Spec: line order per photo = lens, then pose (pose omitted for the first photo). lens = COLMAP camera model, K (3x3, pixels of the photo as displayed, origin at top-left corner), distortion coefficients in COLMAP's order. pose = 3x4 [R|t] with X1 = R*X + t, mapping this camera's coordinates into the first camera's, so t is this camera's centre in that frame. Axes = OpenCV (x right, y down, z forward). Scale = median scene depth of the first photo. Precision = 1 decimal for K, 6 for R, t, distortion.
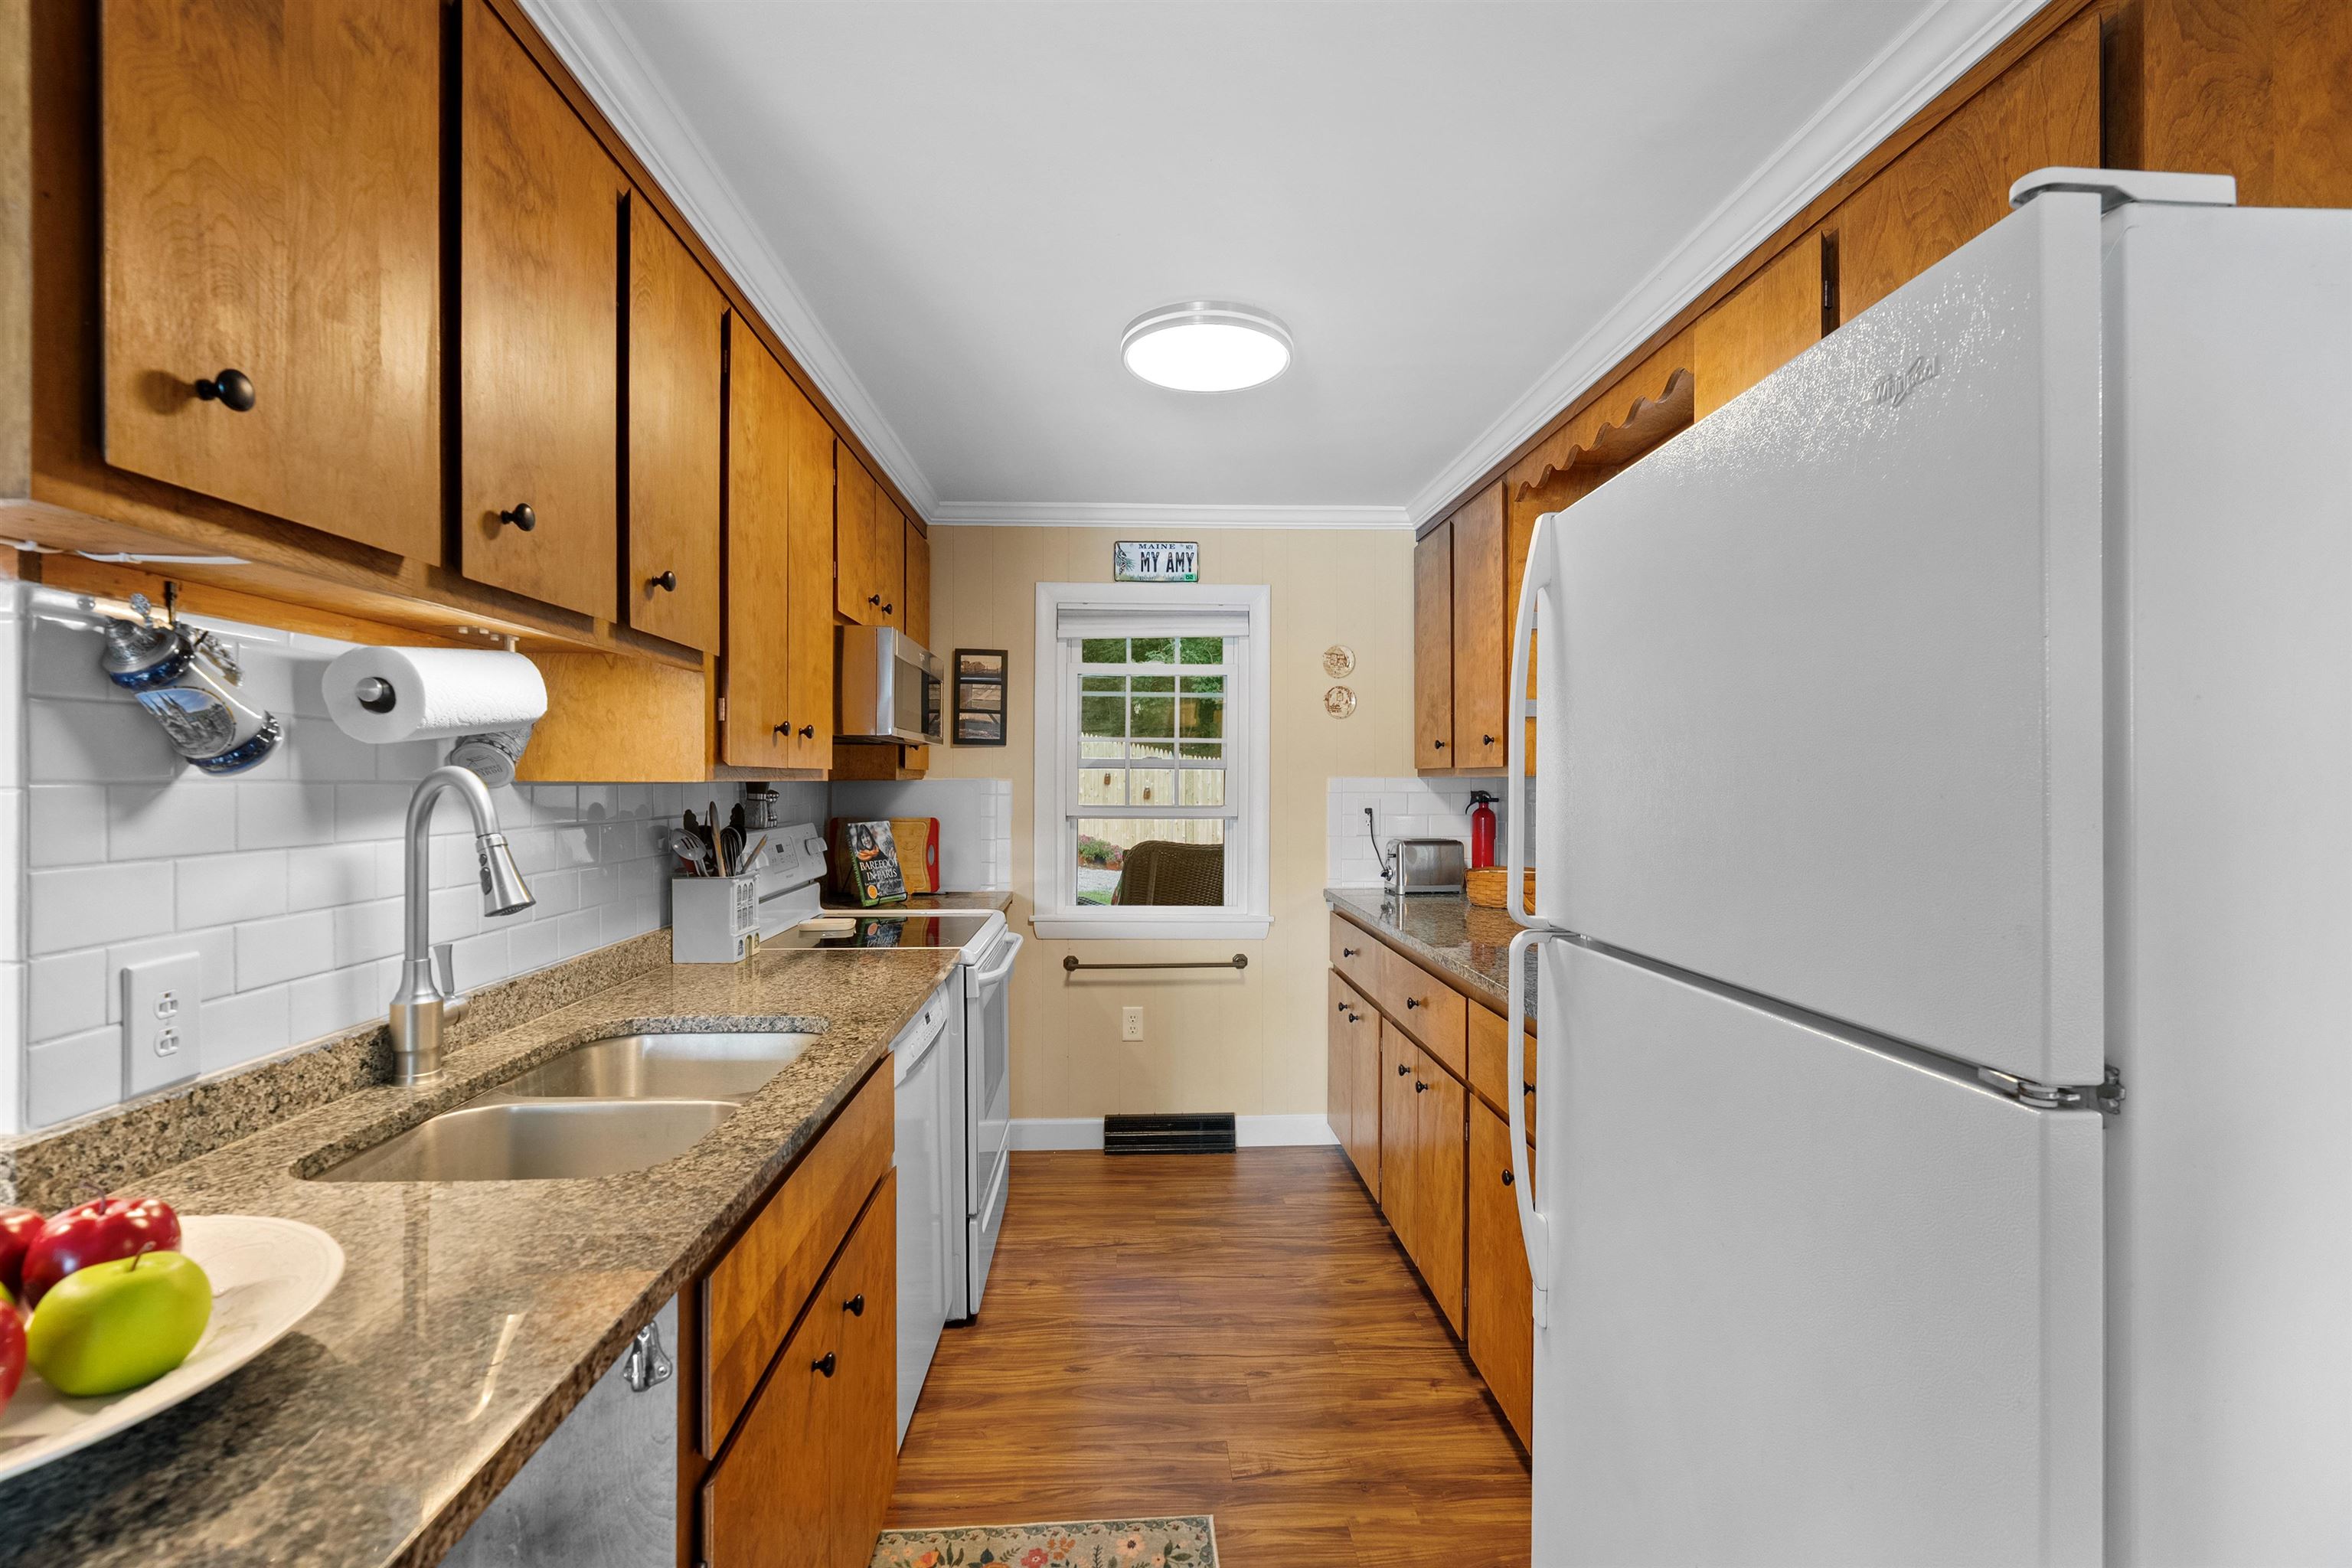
lens RADIAL K [[1082.4, 0, 1183.5], [0, 1082.4, 790.2], [0, 0, 1]] dist [-0.021351, -0.000057]
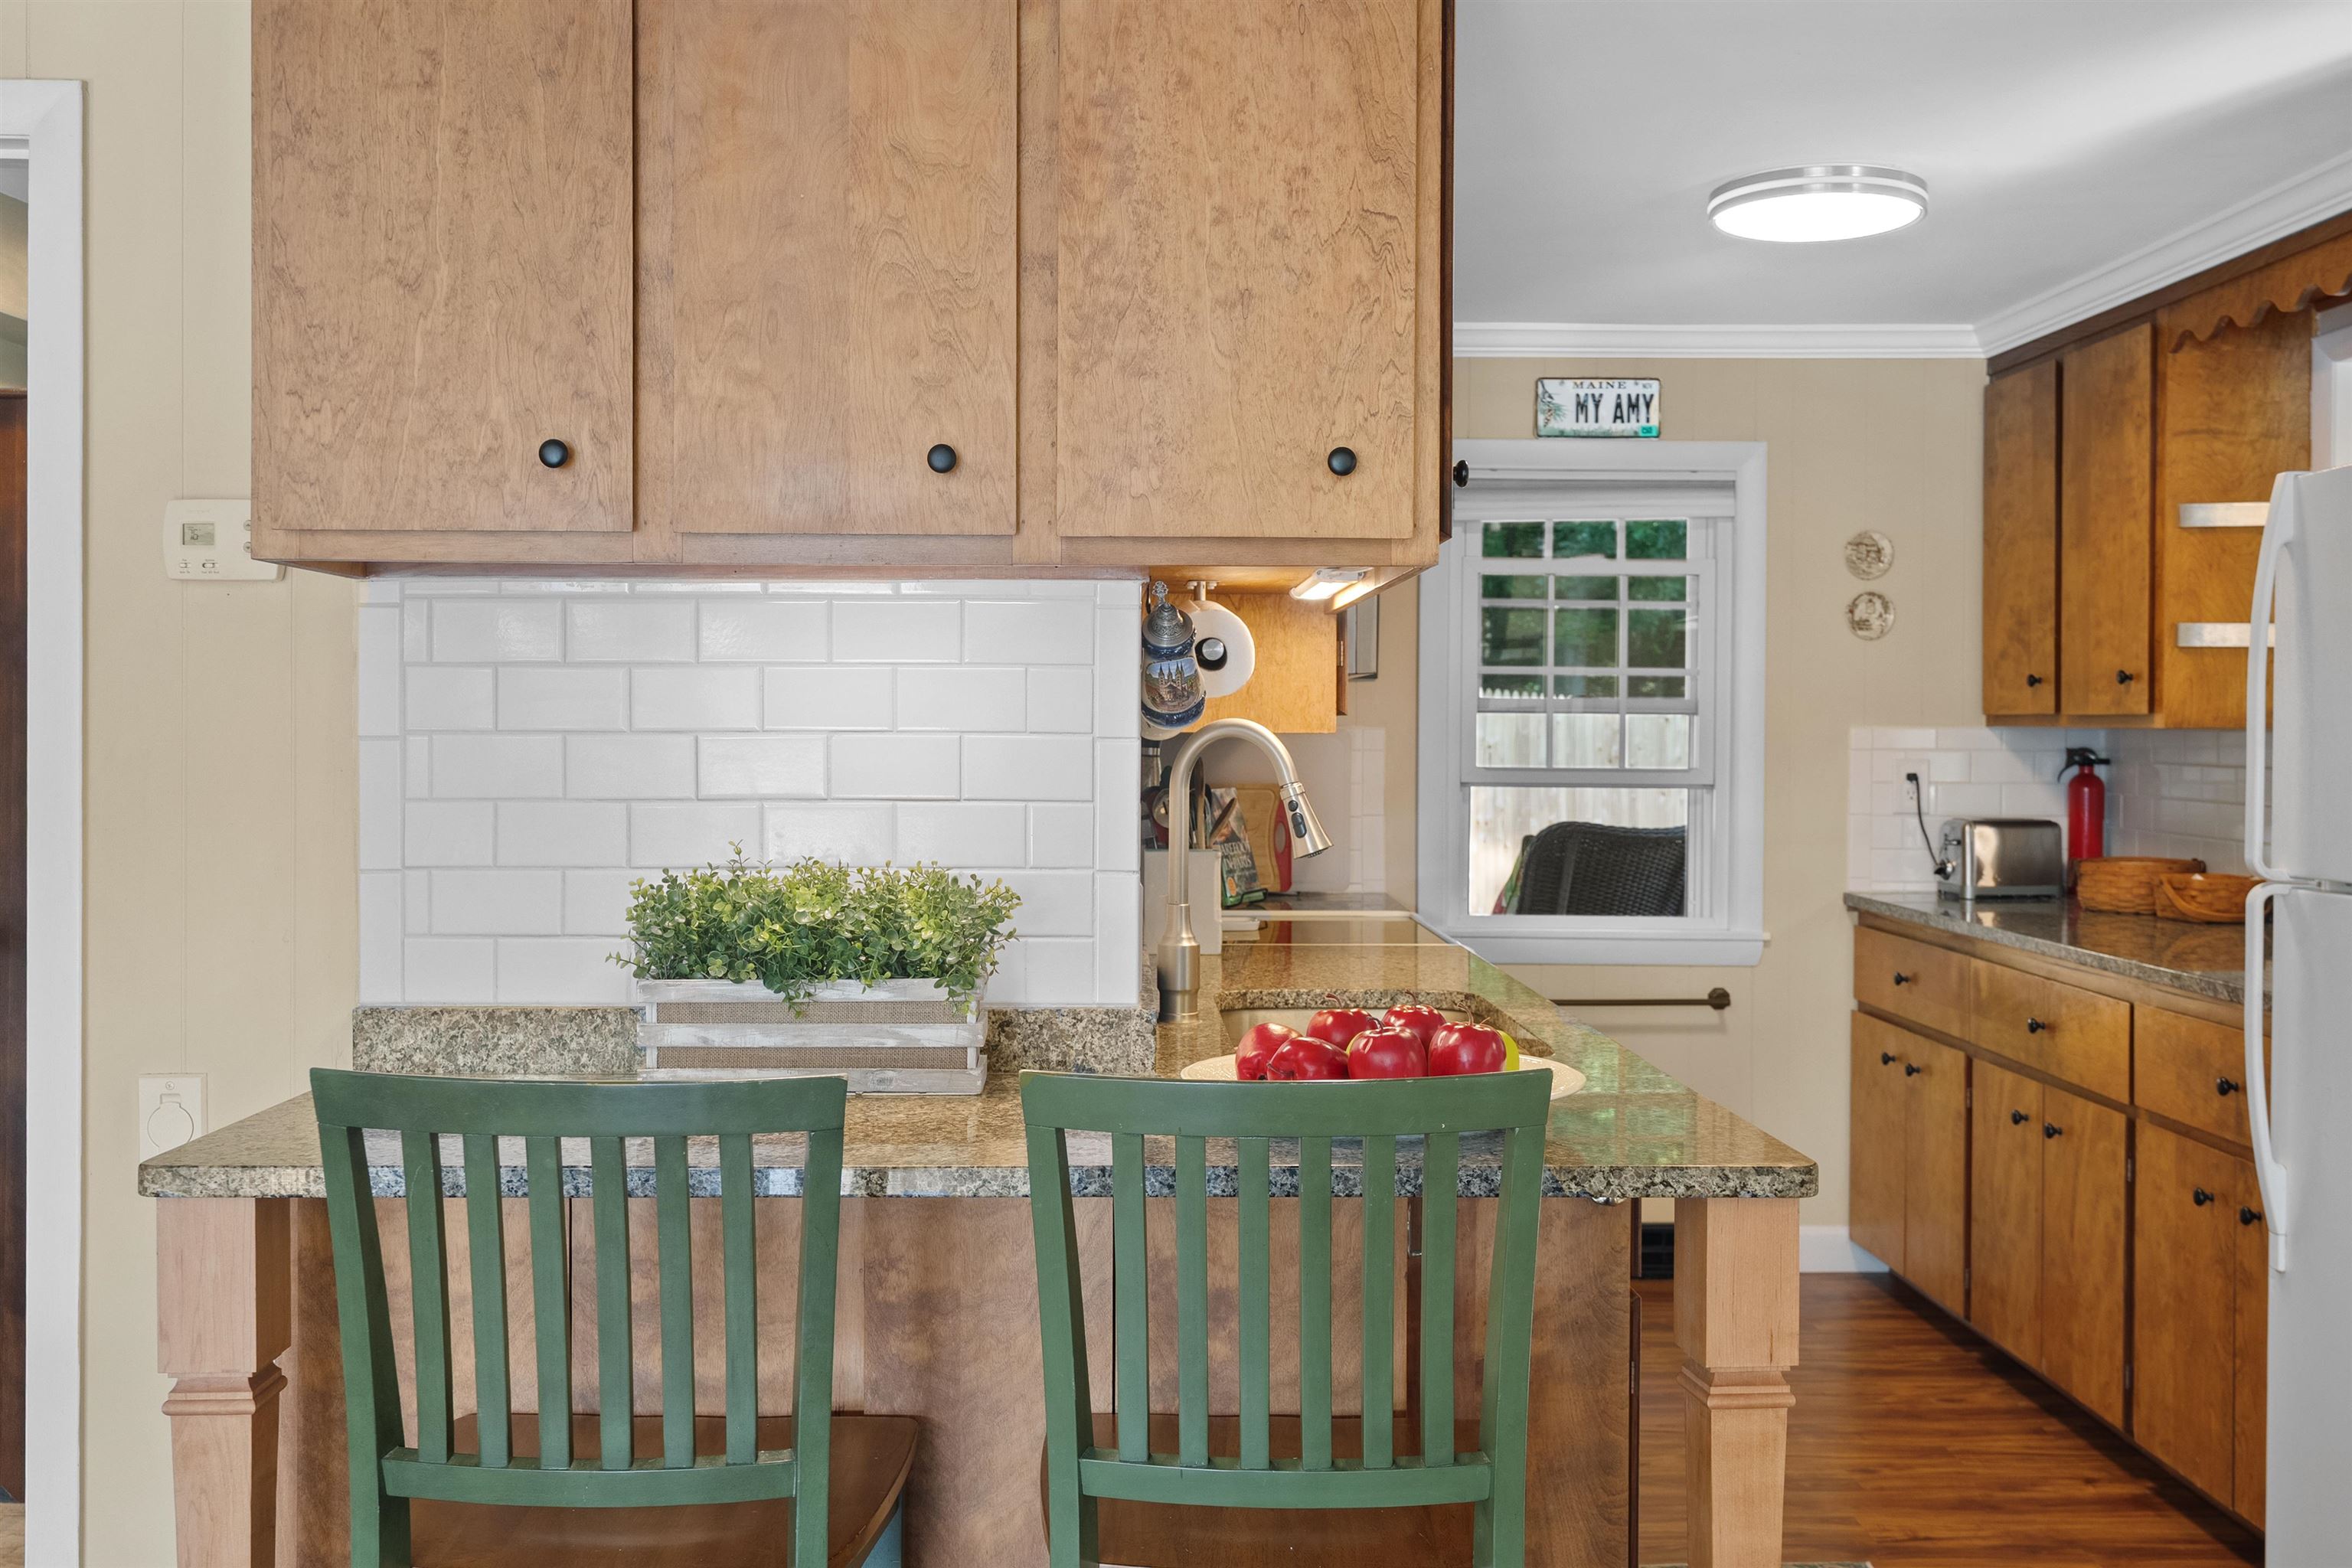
lens RADIAL K [[2296.0, 0, 1170.8], [0, 2296.0, 773.1], [0, 0, 1]] dist [0.000507, 0.000000]
pose [[0.999174, 0.003629, -0.040482, -0.239302], [-0.003198, 0.999938, 0.010707, 0.002751], [0.040519, -0.010569, 0.999123, -0.459952]]
